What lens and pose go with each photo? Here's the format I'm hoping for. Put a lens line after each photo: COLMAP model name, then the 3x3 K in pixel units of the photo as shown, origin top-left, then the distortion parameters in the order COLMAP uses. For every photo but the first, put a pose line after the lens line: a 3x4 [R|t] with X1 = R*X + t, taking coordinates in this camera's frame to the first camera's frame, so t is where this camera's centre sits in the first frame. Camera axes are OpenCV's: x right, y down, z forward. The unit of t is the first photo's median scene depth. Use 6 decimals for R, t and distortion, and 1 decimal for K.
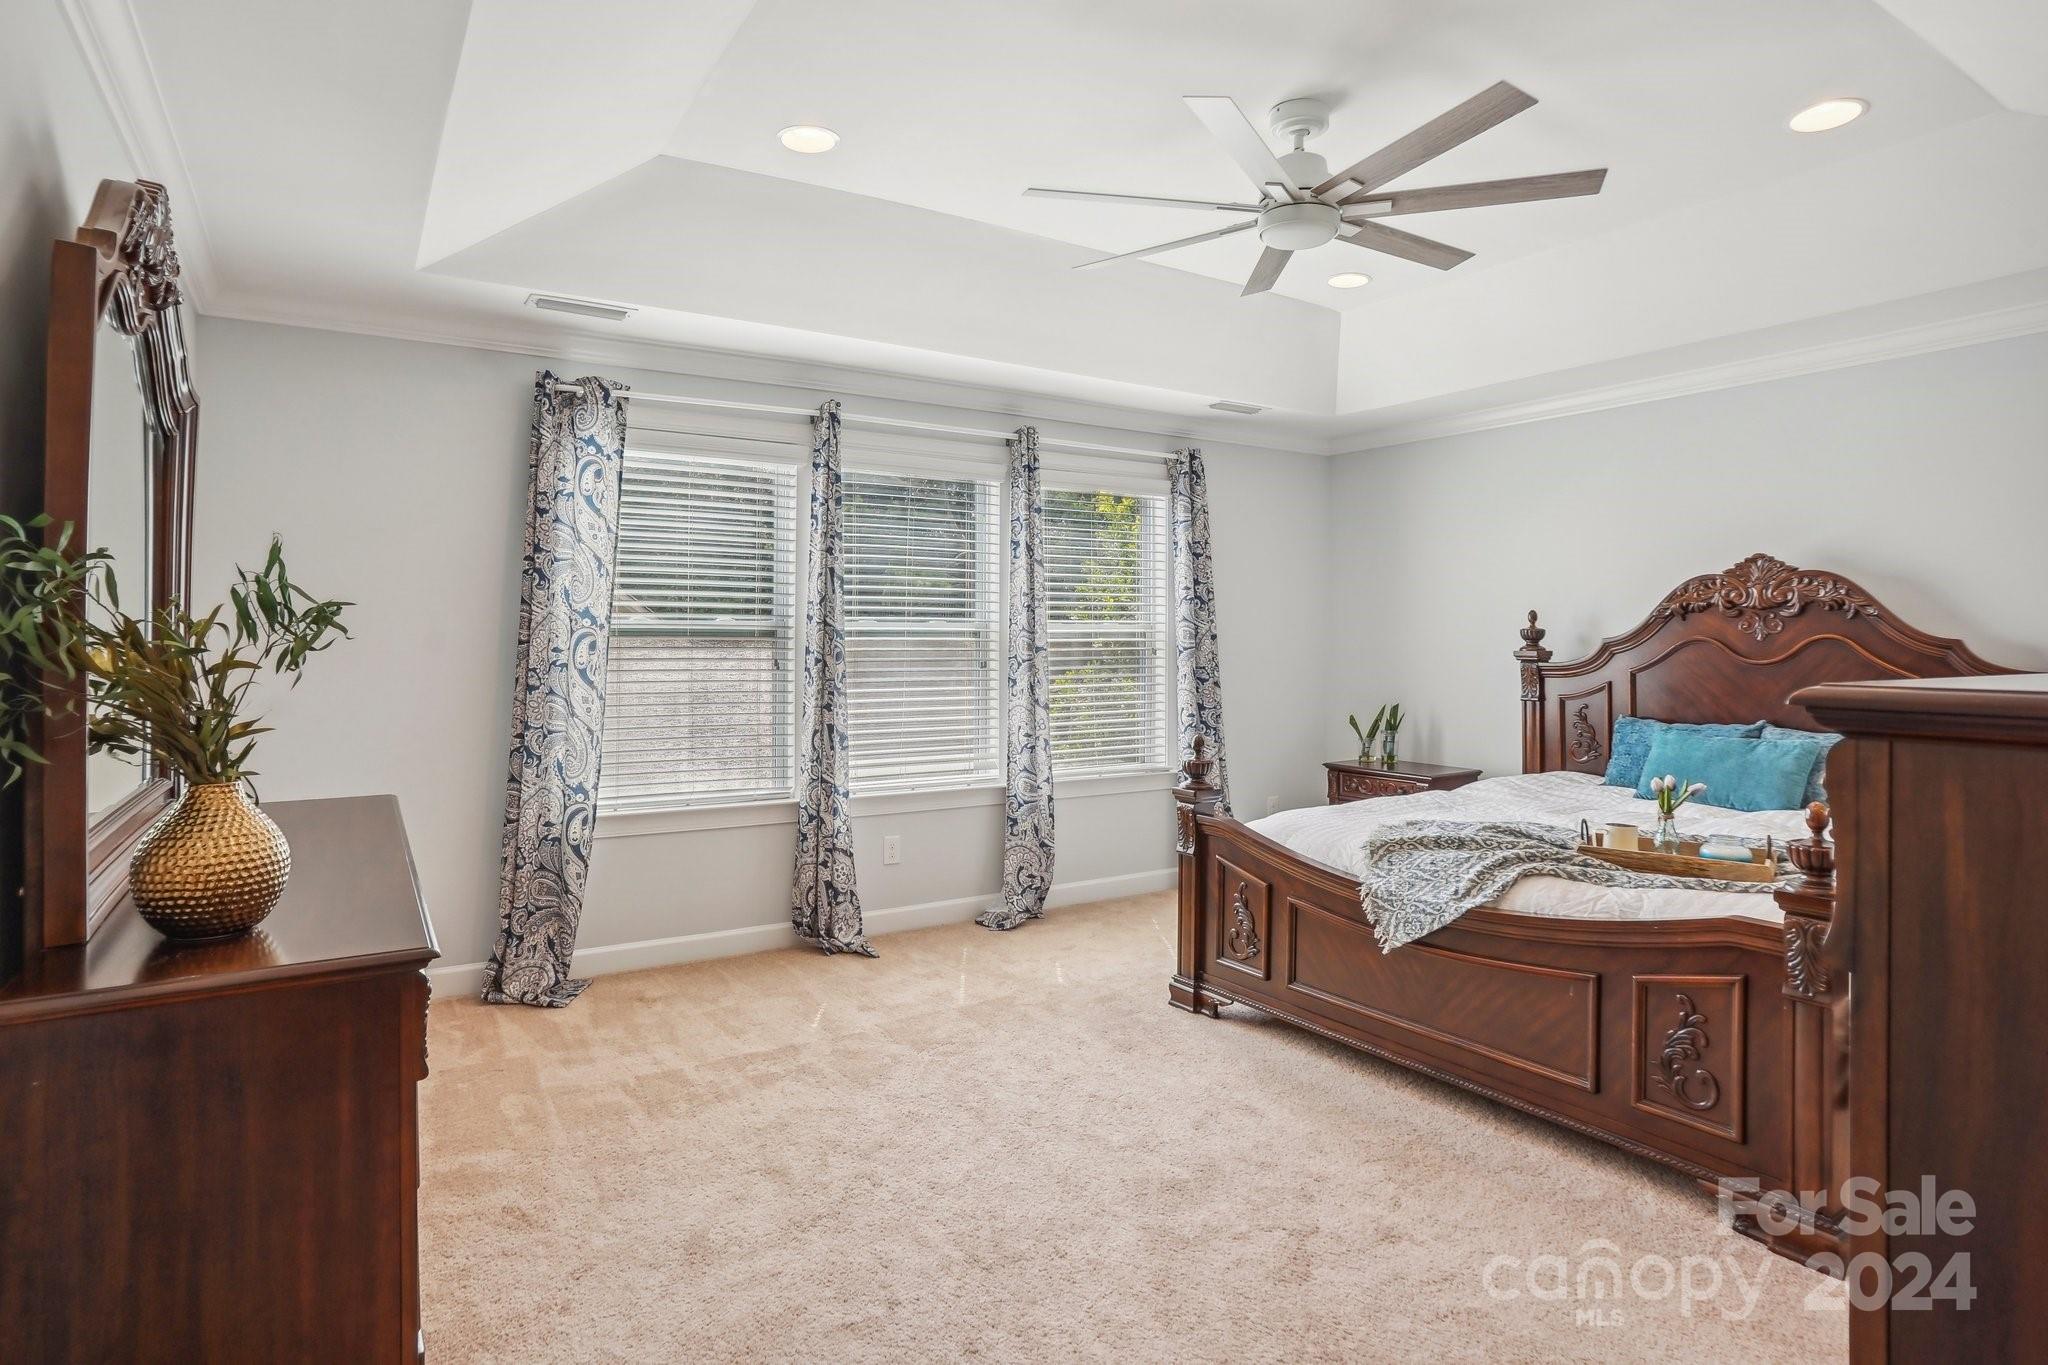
lens RADIAL K [[1089.5, 0, 1007.6], [0, 1089.5, 643.9], [0, 0, 1]] dist [-0.040262, 0.000251]
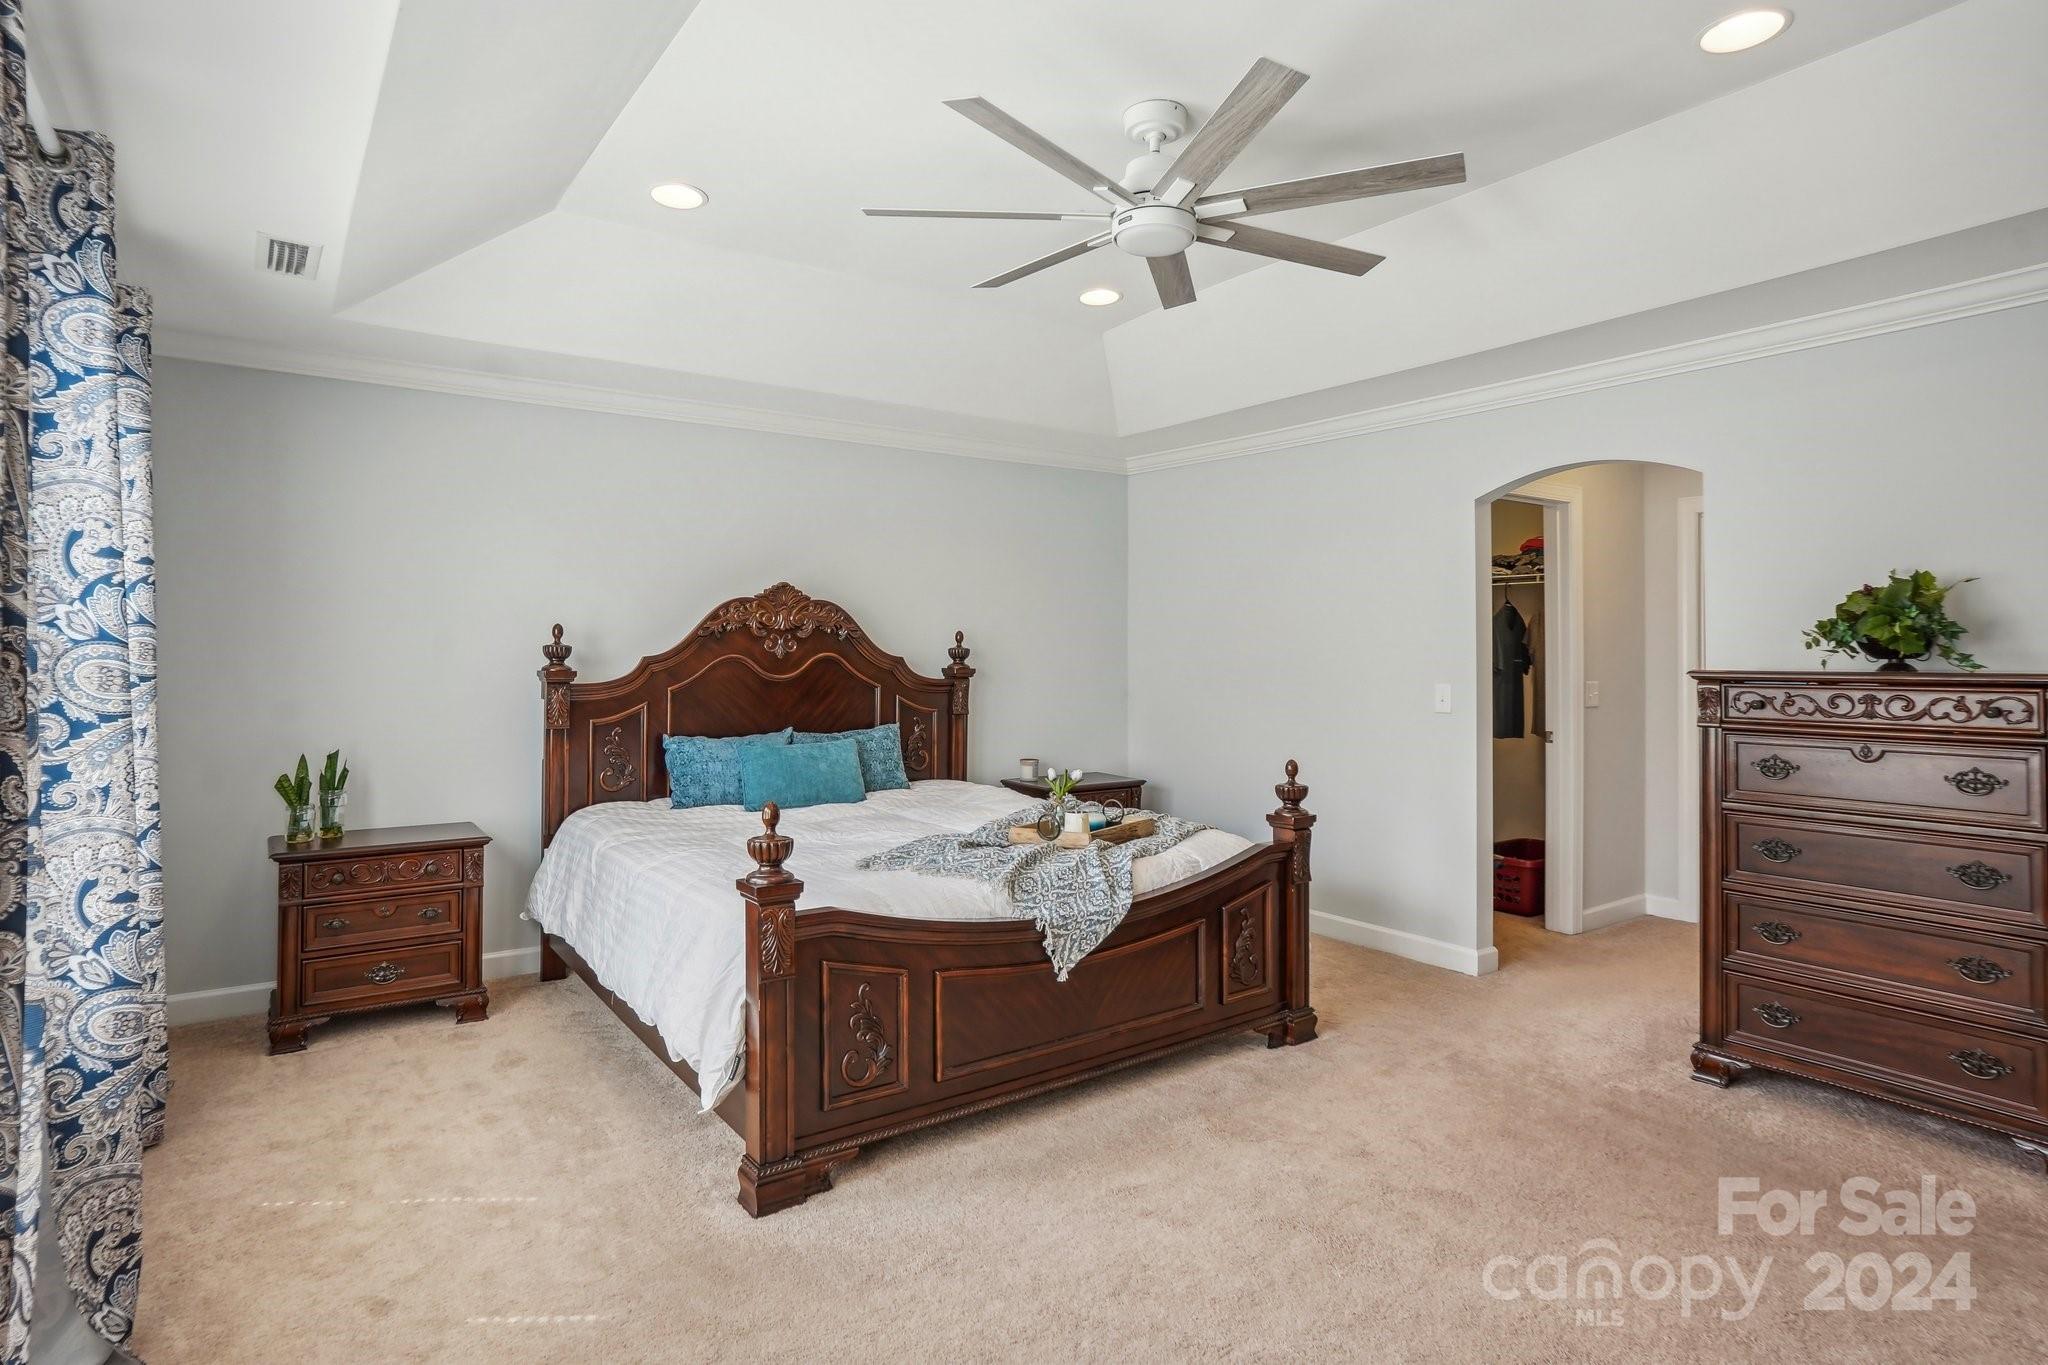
lens RADIAL K [[1089.5, 0, 1007.6], [0, 1089.5, 643.9], [0, 0, 1]] dist [-0.040262, 0.000251]
pose [[-0.053125, 0.008977, 0.998548, -0.486451], [0.001939, 0.999959, -0.008887, -0.007848], [-0.998586, 0.001464, -0.053140, 0.846390]]
